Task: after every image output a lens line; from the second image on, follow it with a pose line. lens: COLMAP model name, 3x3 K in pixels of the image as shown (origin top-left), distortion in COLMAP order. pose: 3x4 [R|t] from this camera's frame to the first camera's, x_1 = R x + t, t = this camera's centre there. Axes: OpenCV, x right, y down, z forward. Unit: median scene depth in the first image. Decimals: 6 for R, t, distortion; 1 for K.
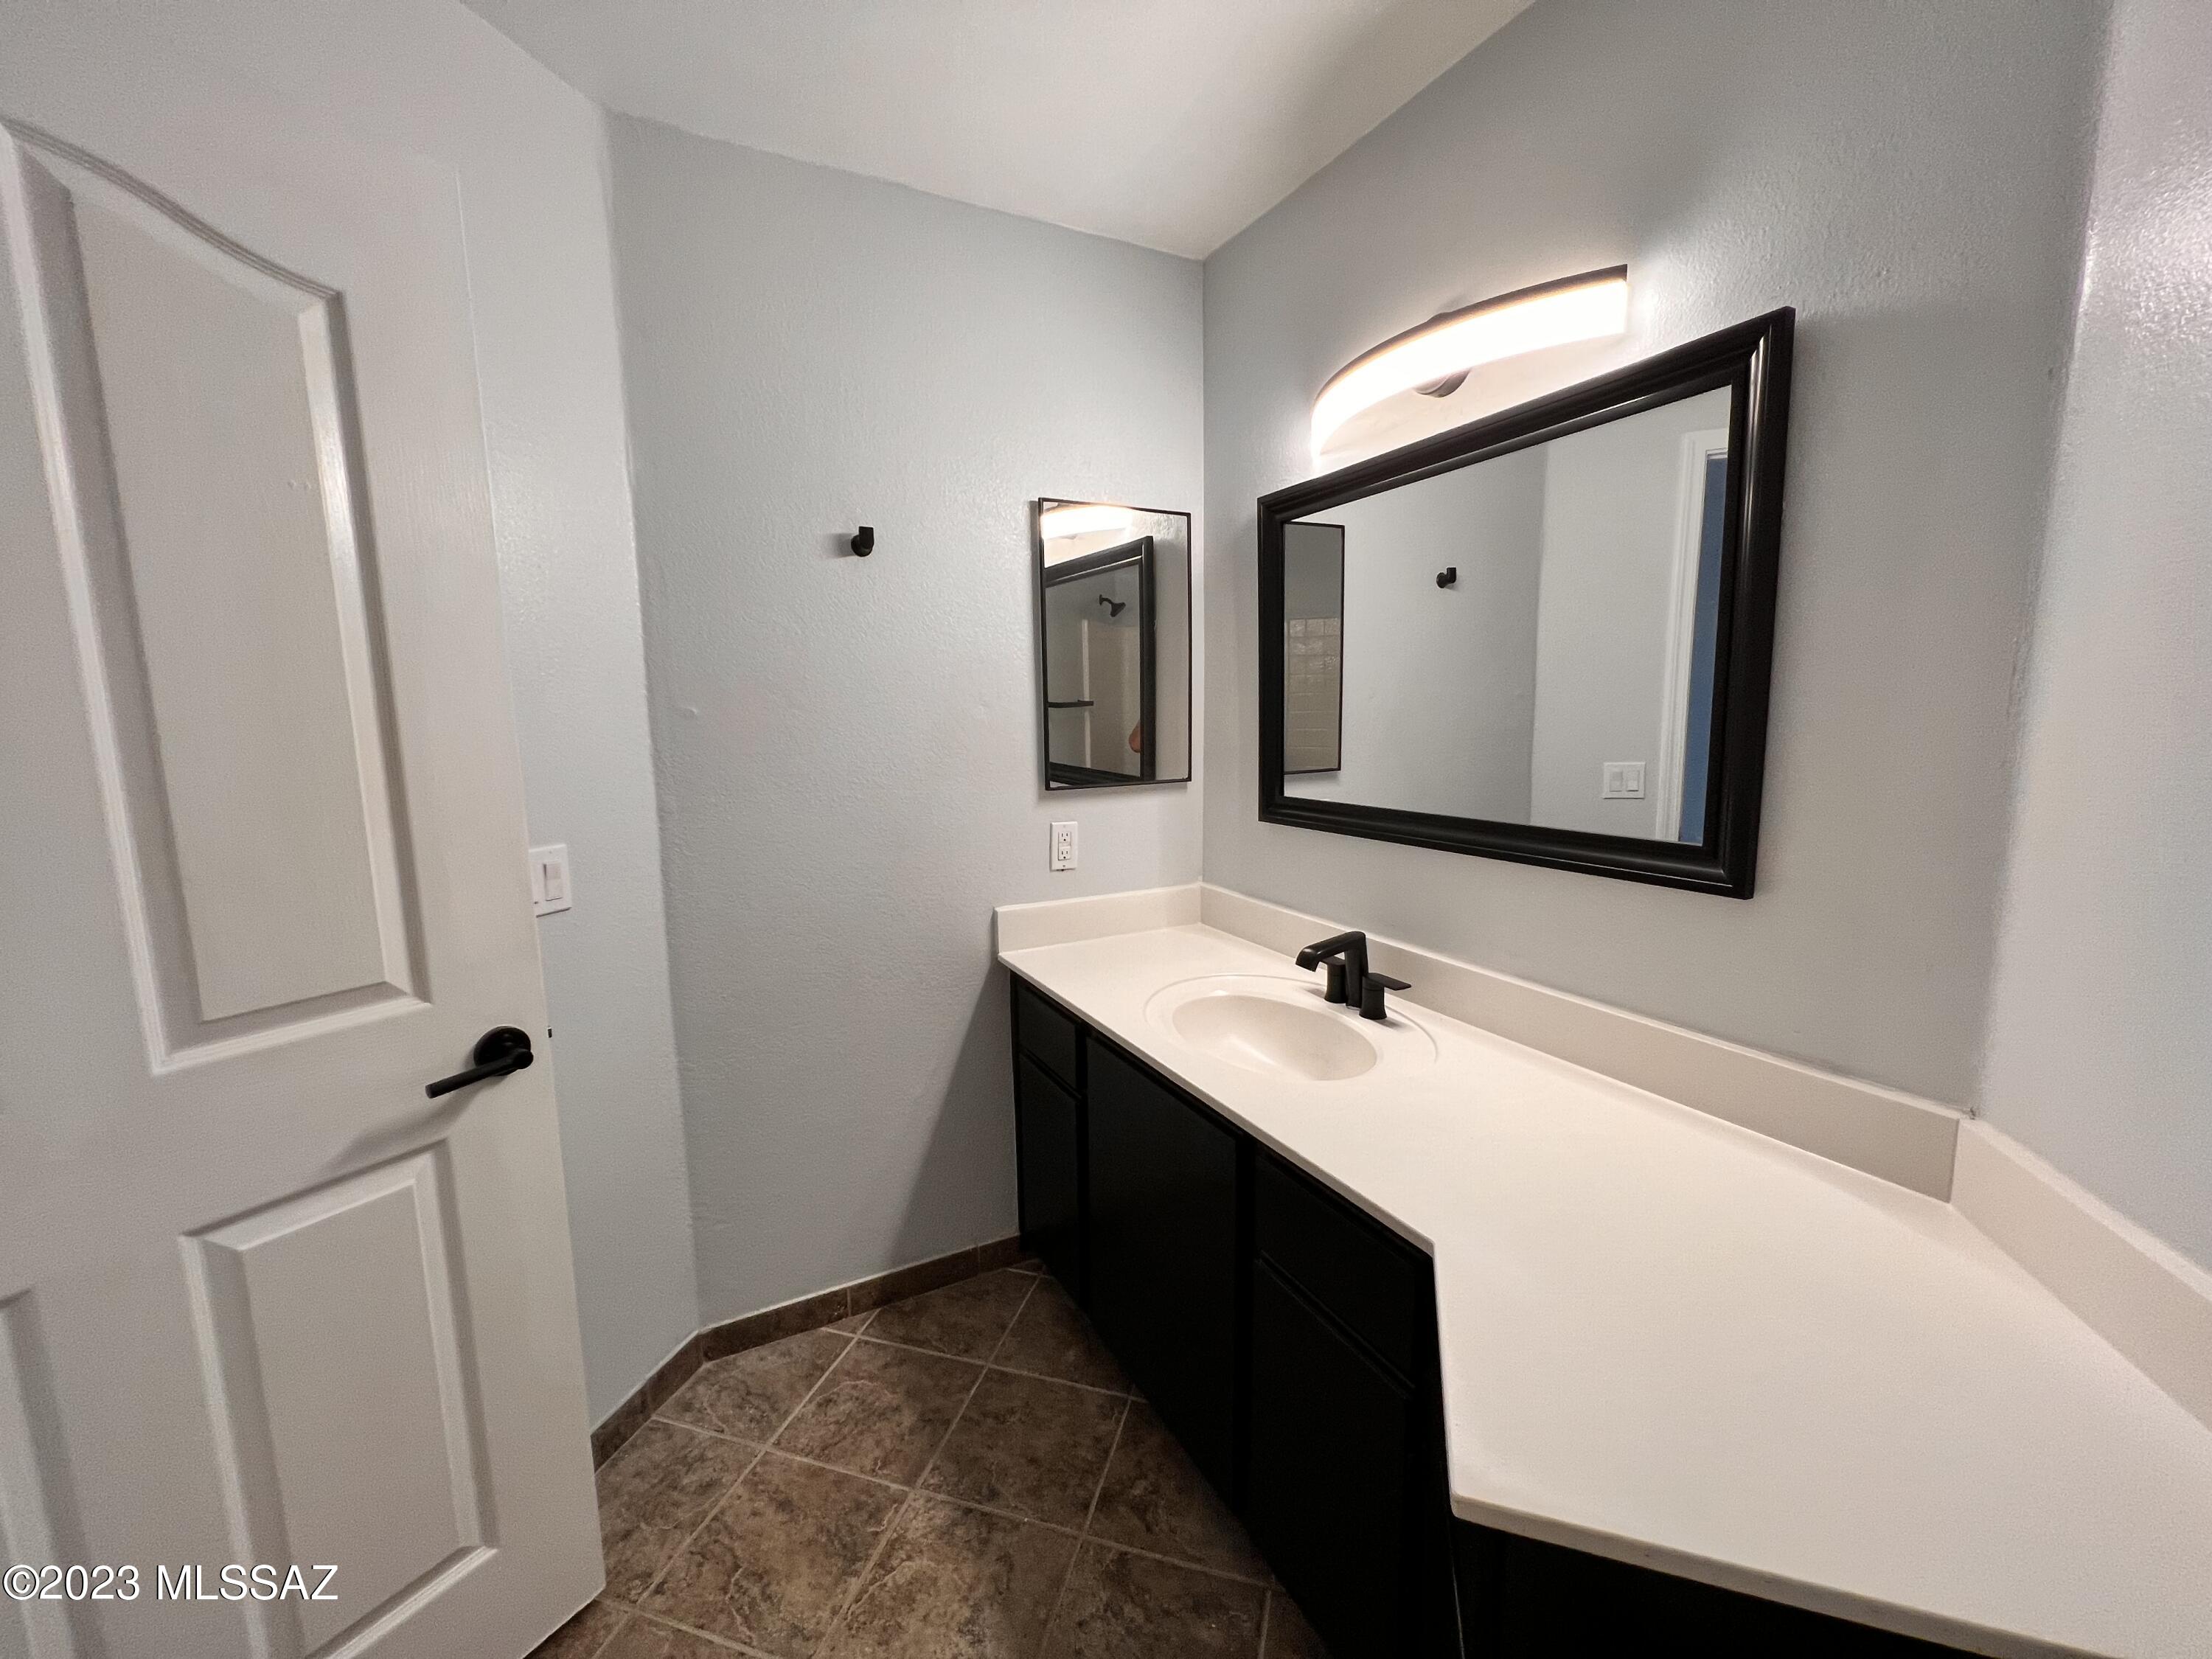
lens RADIAL K [[884.8, 0, 1098.7], [0, 884.8, 832.5], [0, 0, 1]] dist [-0.002613, 0.001211]
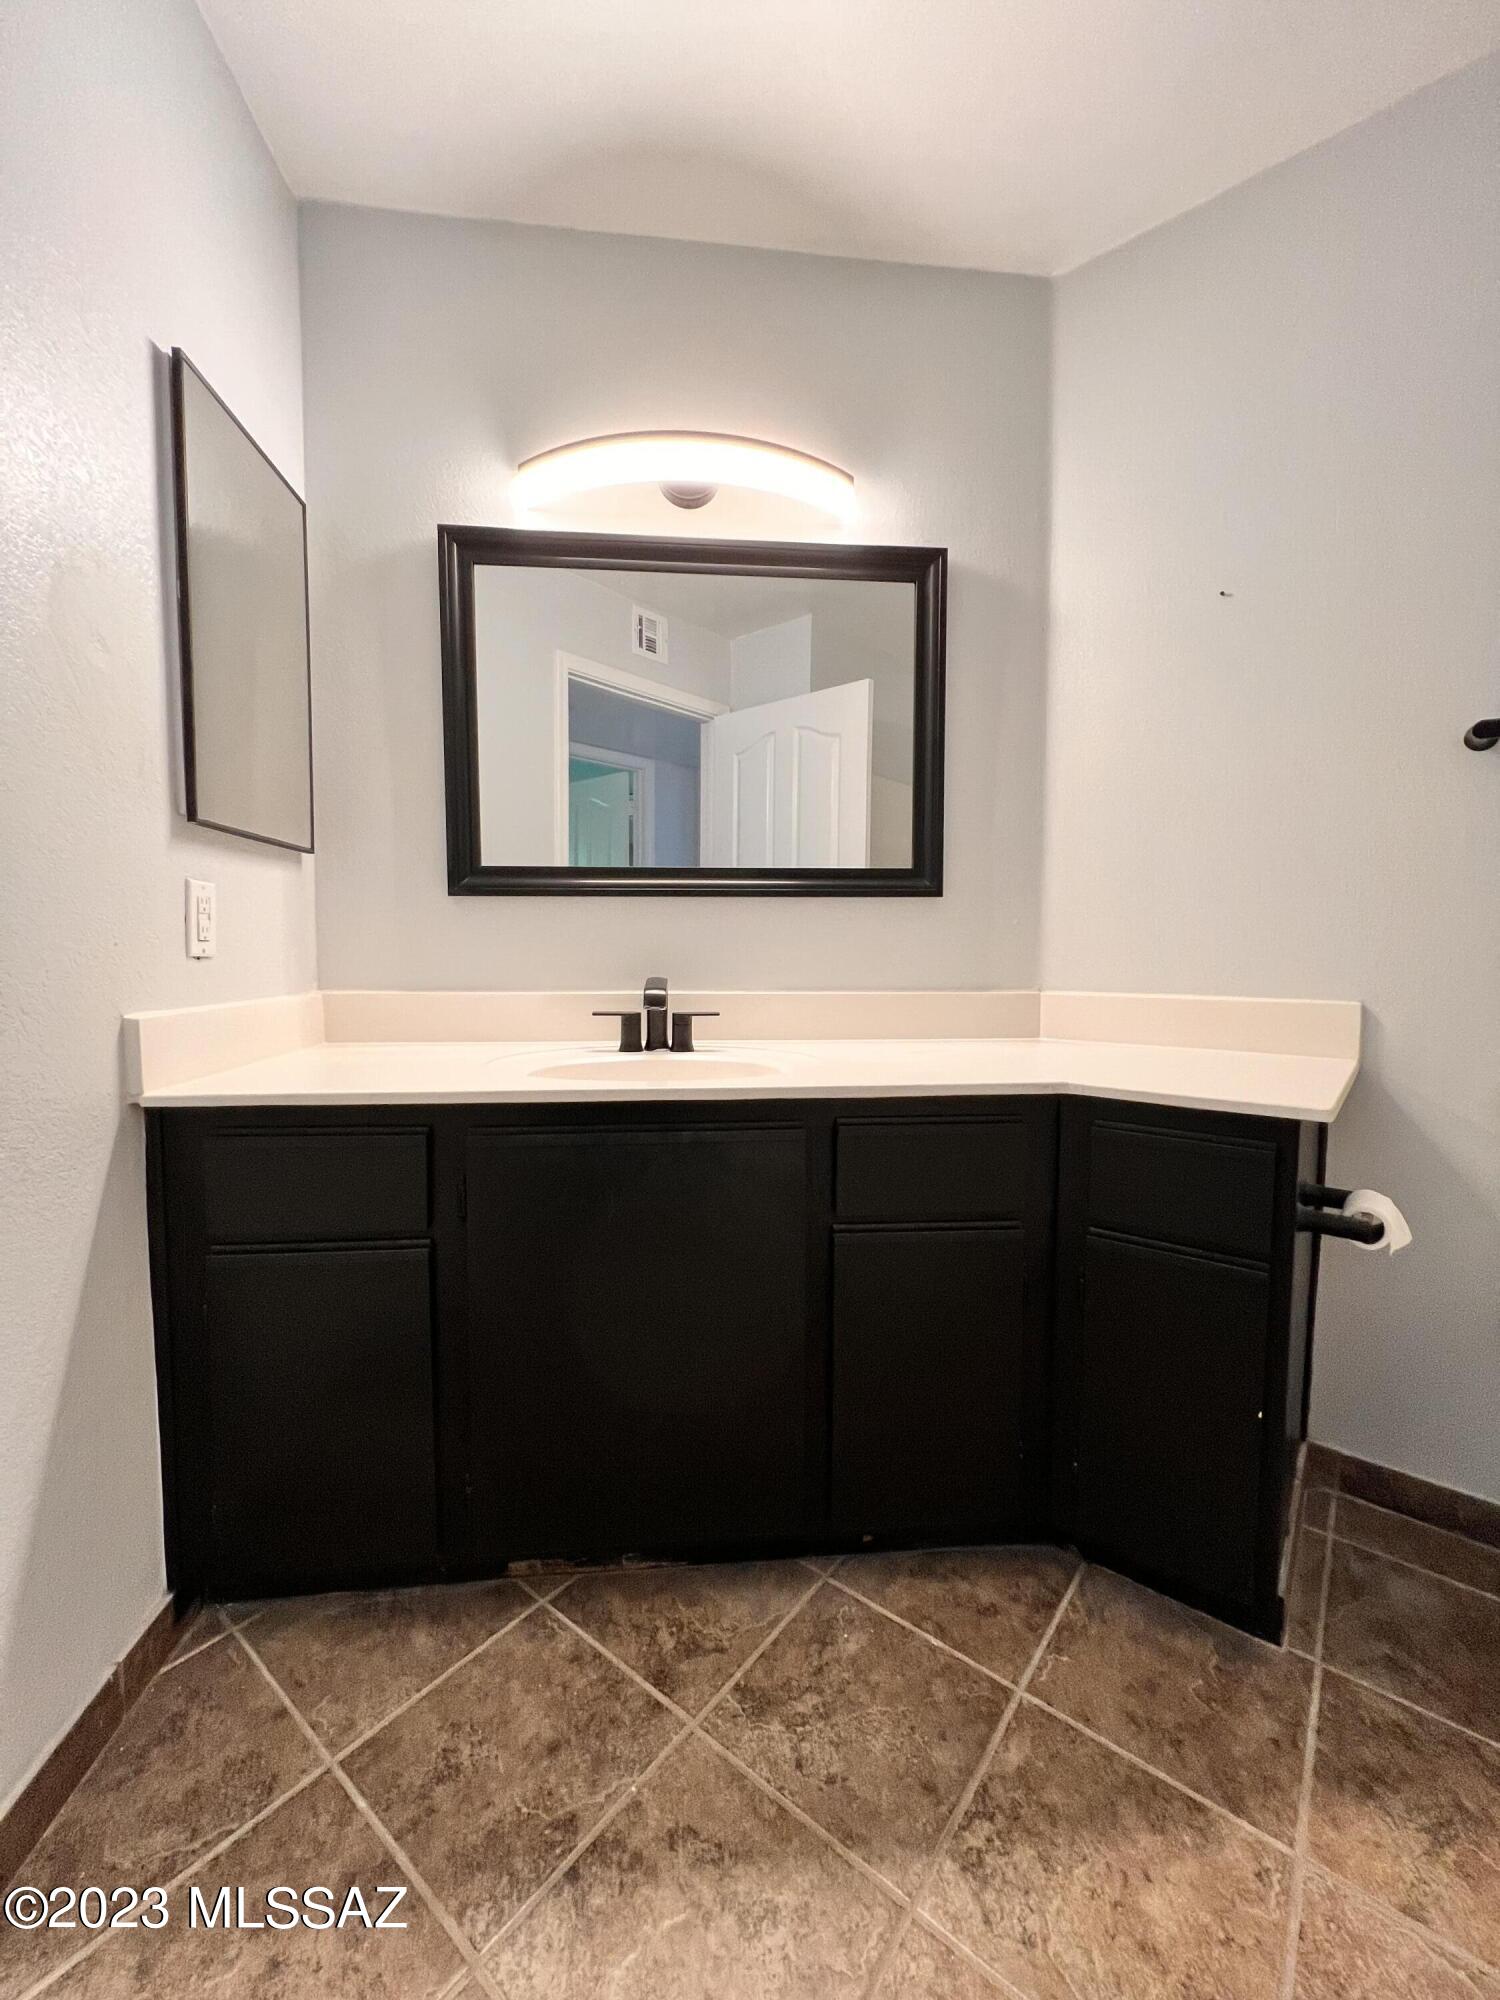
lens RADIAL K [[800.0, 0, 757.5], [0, 800.0, 999.6], [0, 0, 1]] dist [-0.002613, 0.001211]
pose [[0.363265, -0.046670, 0.930516, -0.607141], [0.122134, 0.992511, 0.002100, 0.169587], [-0.923646, 0.112885, 0.366245, 0.609828]]
